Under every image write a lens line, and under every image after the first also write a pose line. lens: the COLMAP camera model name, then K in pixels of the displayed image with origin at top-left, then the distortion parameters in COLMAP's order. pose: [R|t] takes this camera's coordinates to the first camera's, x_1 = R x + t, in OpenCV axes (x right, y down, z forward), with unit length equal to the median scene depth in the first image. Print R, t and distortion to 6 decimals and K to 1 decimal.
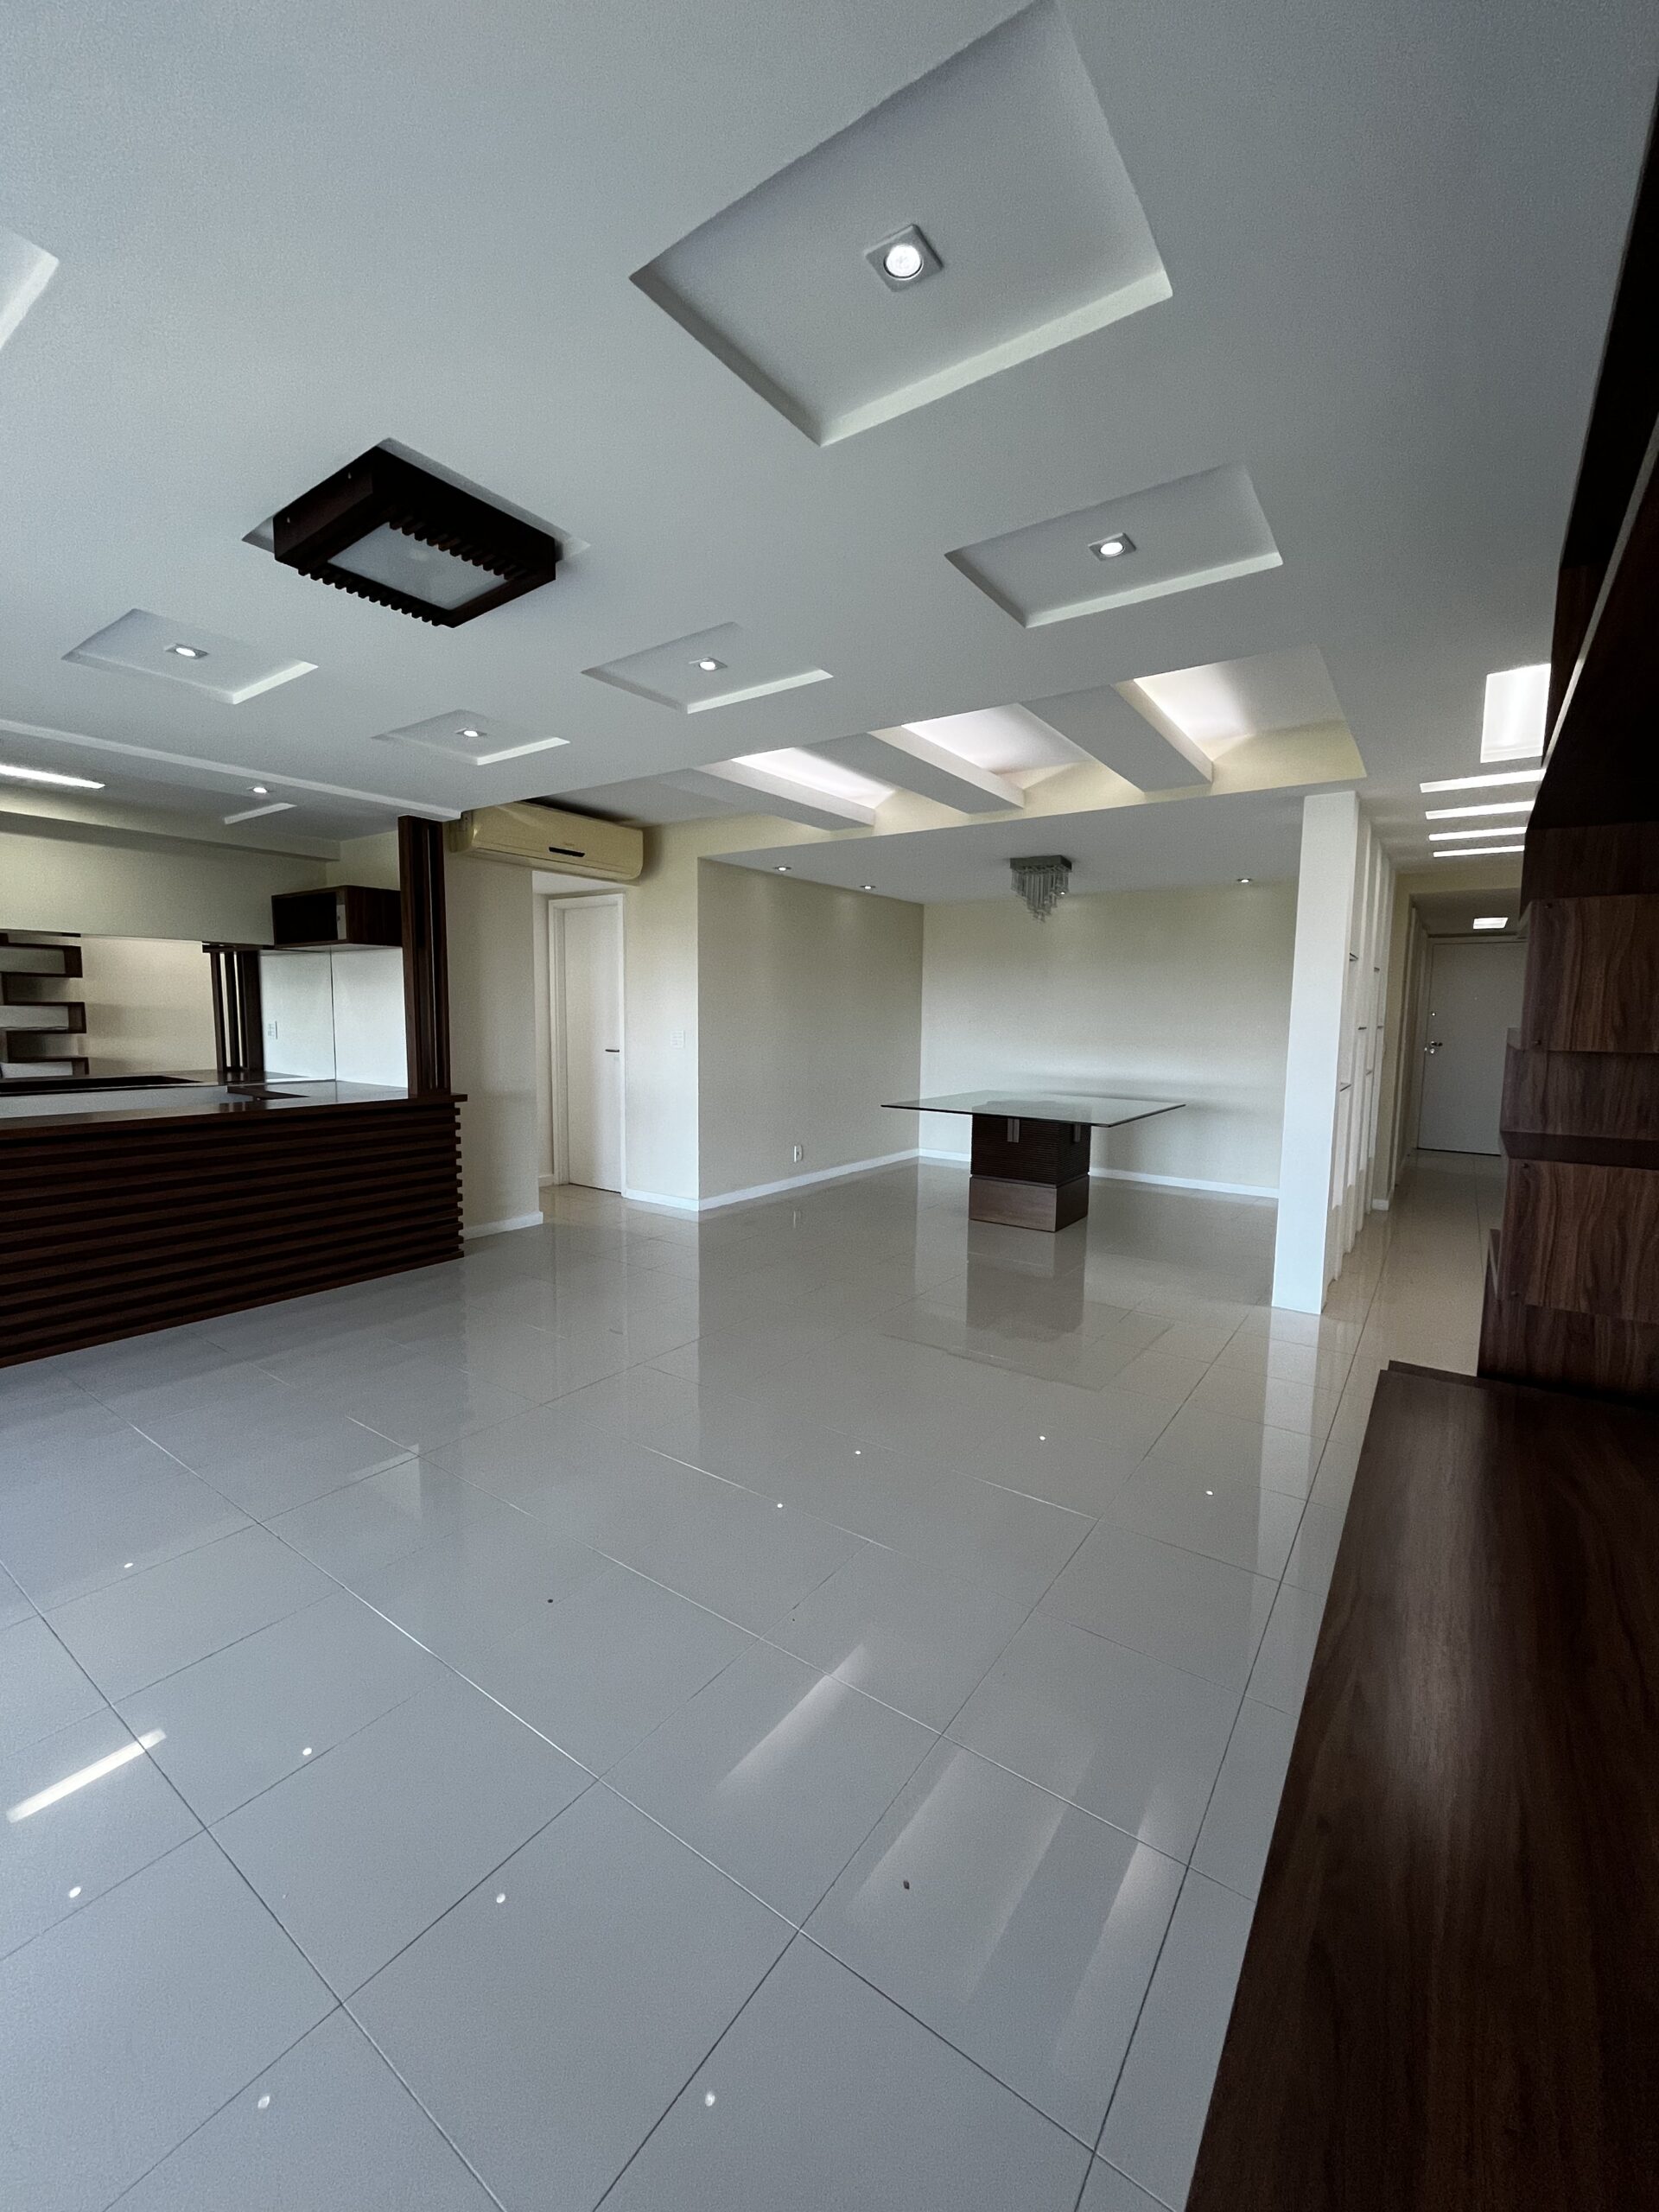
lens RADIAL K [[894.3, 0, 830.9], [0, 894.3, 1100.8], [0, 0, 1]] dist [-0.002043, 0.000517]
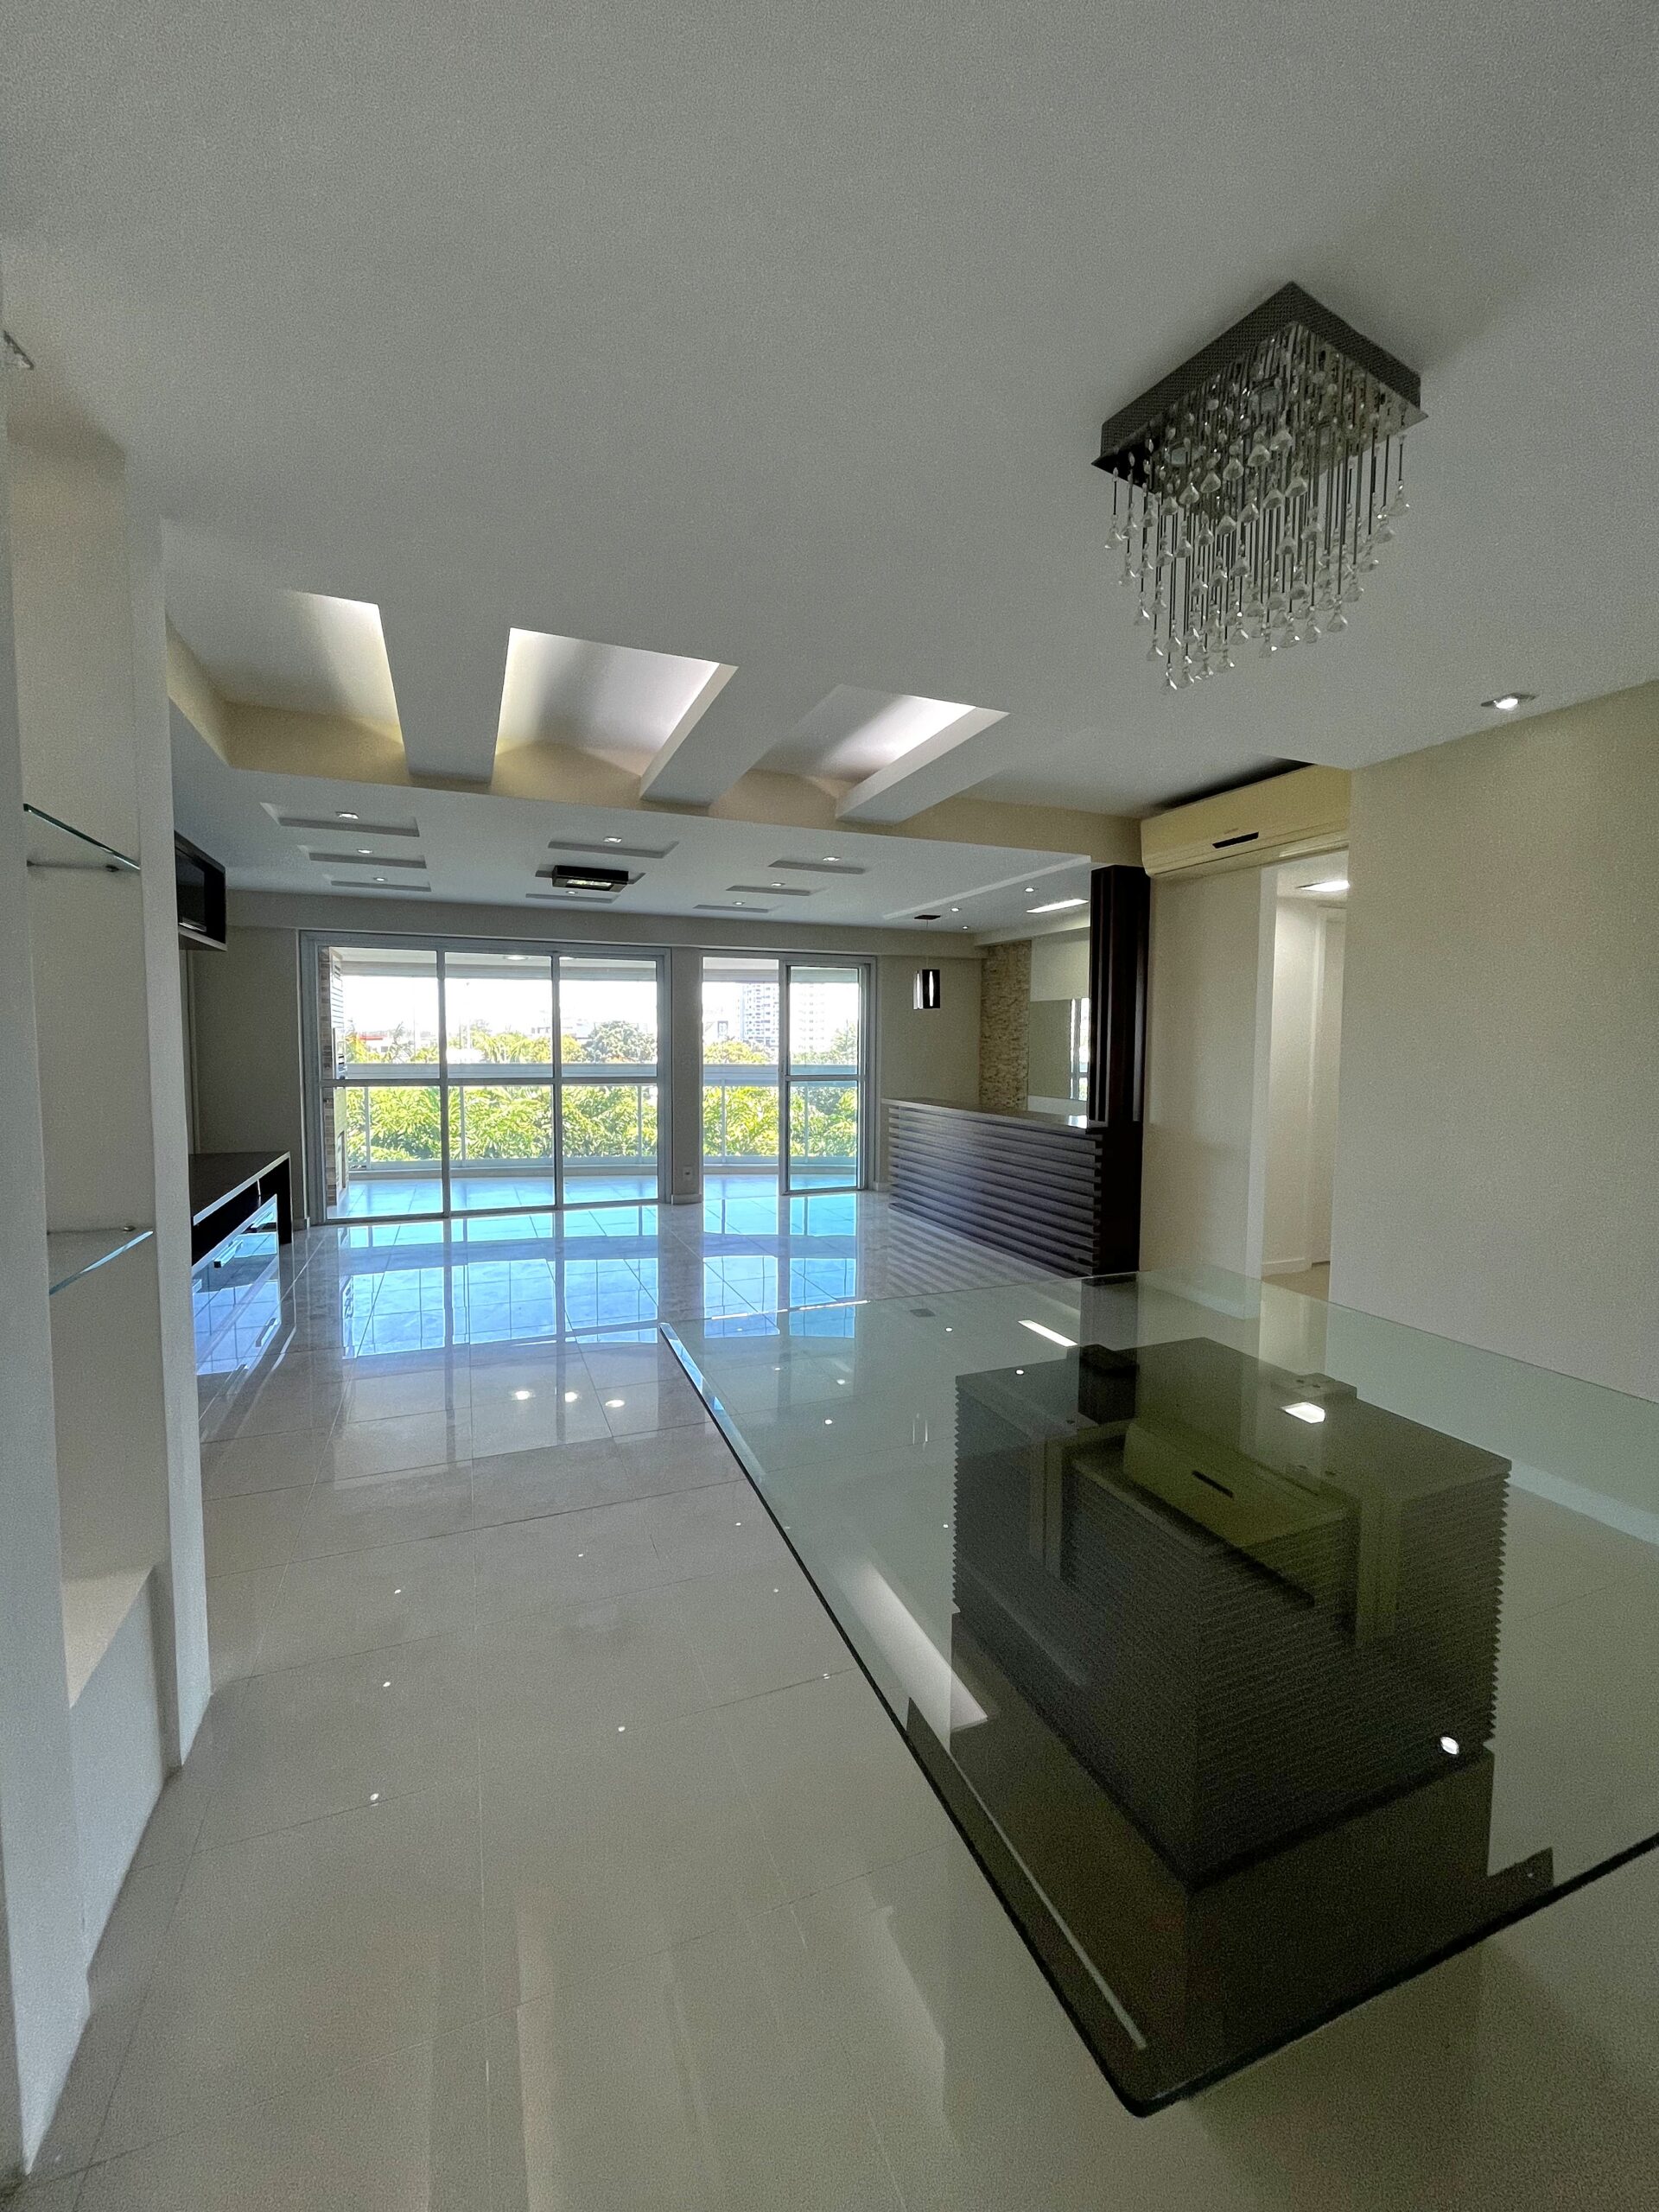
lens RADIAL K [[894.3, 0, 830.5], [0, 894.3, 1100.2], [0, 0, 1]] dist [-0.002043, 0.000517]
pose [[-0.524781, 0.043165, -0.850142, 0.575848], [-0.095100, 0.989488, 0.108945, -0.114670], [0.845908, 0.138021, -0.515159, 1.187230]]
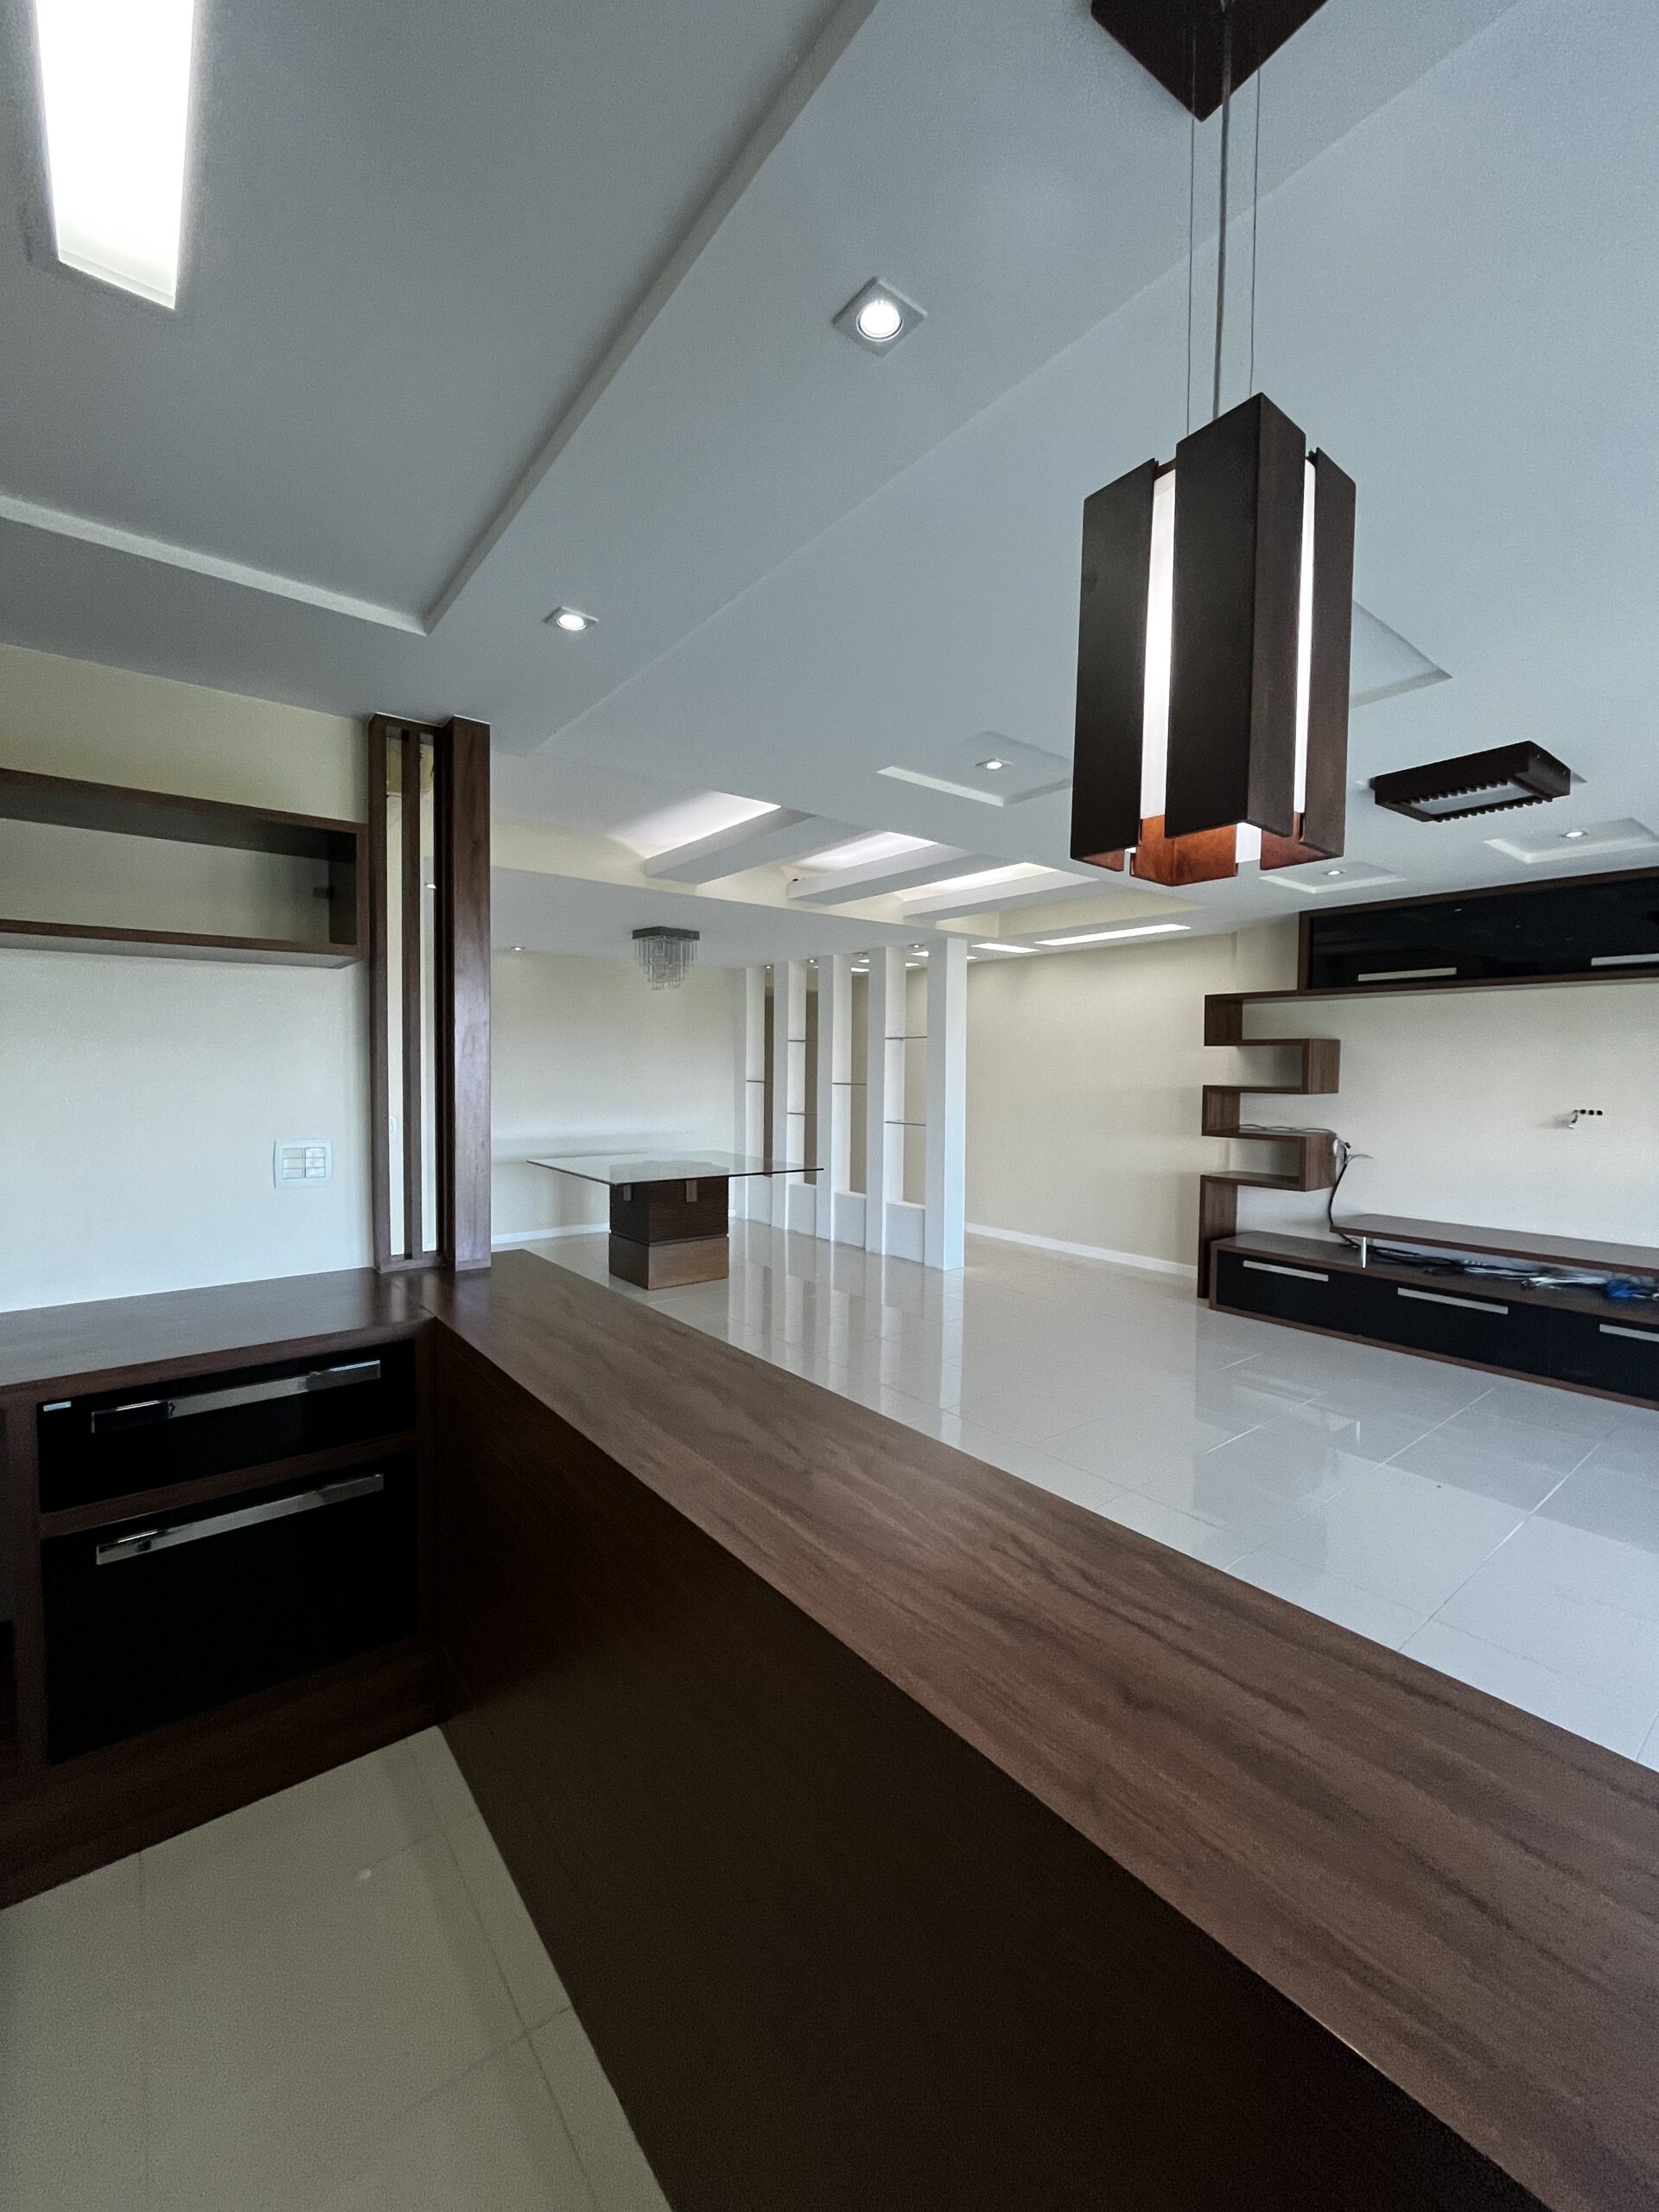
lens RADIAL K [[894.3, 0, 829.0], [0, 894.3, 1103.9], [0, 0, 1]] dist [-0.002043, 0.000517]
pose [[0.279952, -0.047149, 0.958856, -0.802032], [0.085629, 0.996039, 0.023976, -0.085159], [-0.956188, 0.075394, 0.282880, 0.614818]]
